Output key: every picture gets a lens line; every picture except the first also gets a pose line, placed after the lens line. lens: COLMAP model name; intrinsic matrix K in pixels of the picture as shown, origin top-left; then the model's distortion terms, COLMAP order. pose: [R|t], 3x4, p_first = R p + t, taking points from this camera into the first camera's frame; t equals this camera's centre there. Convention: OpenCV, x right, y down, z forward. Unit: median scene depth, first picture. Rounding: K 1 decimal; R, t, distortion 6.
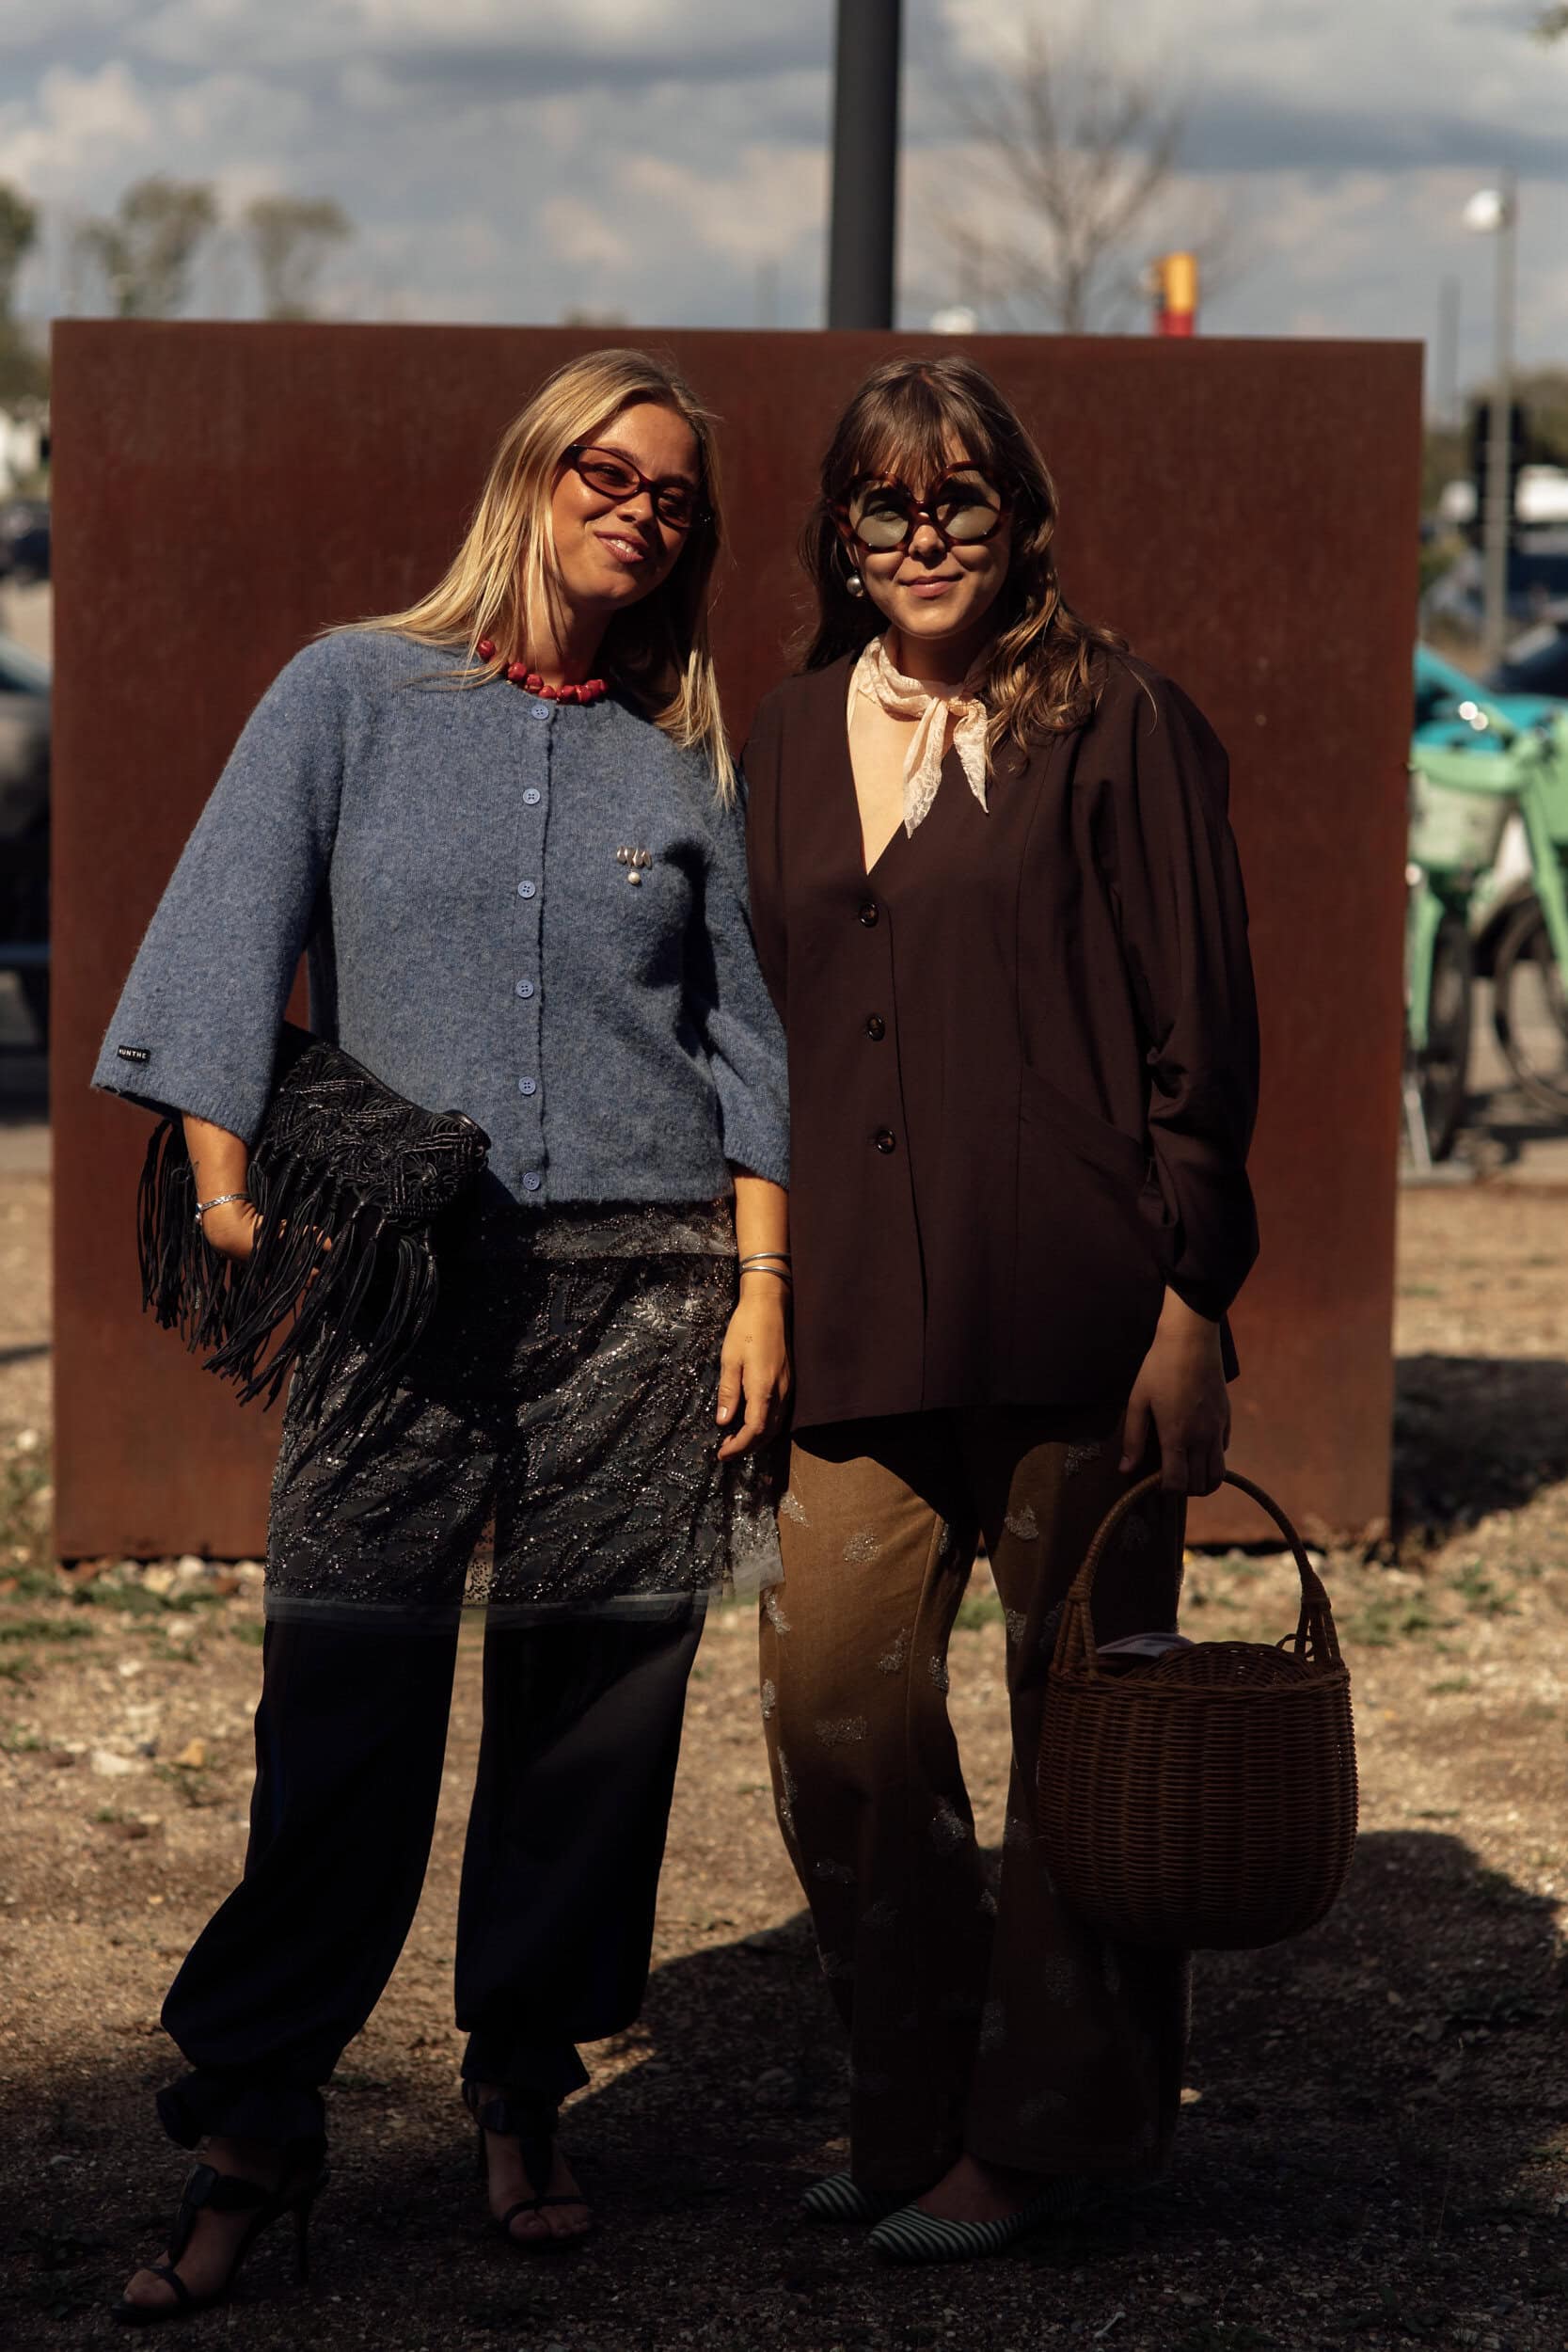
lens RADIAL K [[5676.6, 0, 786.7], [0, 5676.6, 1175.0], [0, 0, 1]] dist [-0.036328, 0.000000]
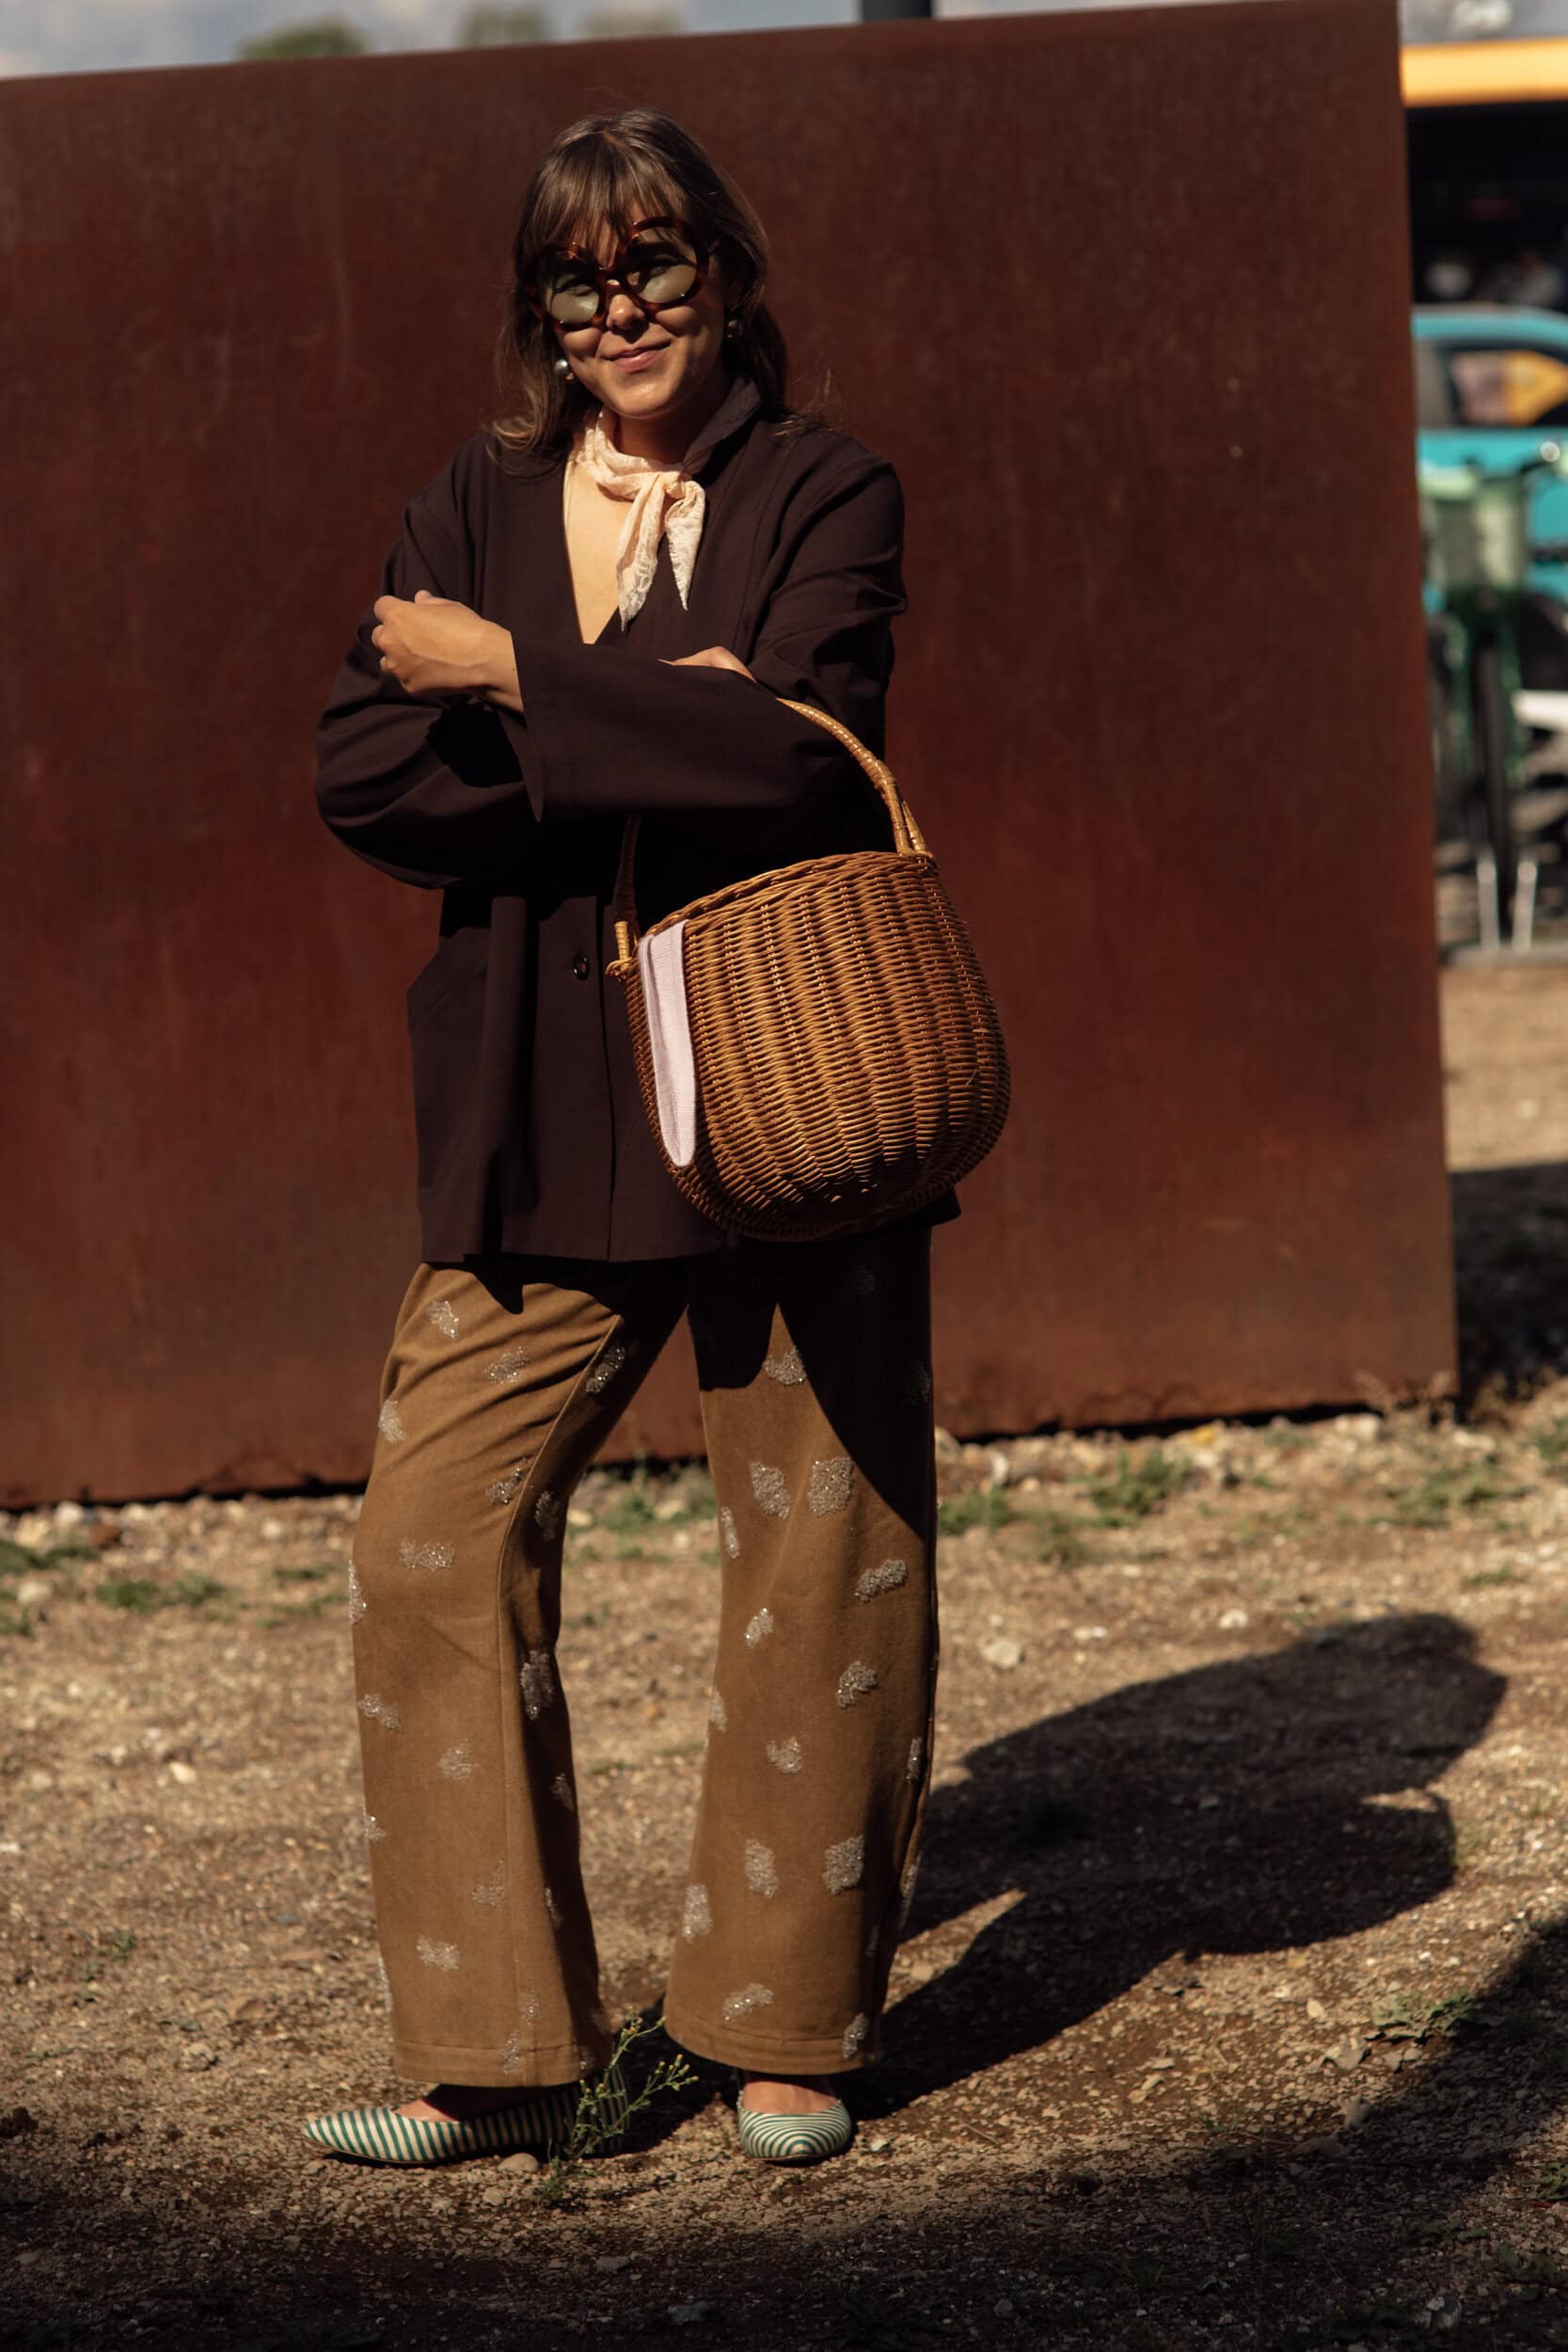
lens RADIAL K [[5676.6, 0, 781.0], [0, 5676.6, 1177.4], [0, 0, 1]] dist [-0.036328, 0.000000]
pose [[0.994834, -0.065111, -0.077886, 0.085008], [0.067848, 0.997149, 0.033036, -0.004613], [0.075513, -0.038149, 0.996415, 0.158114]]
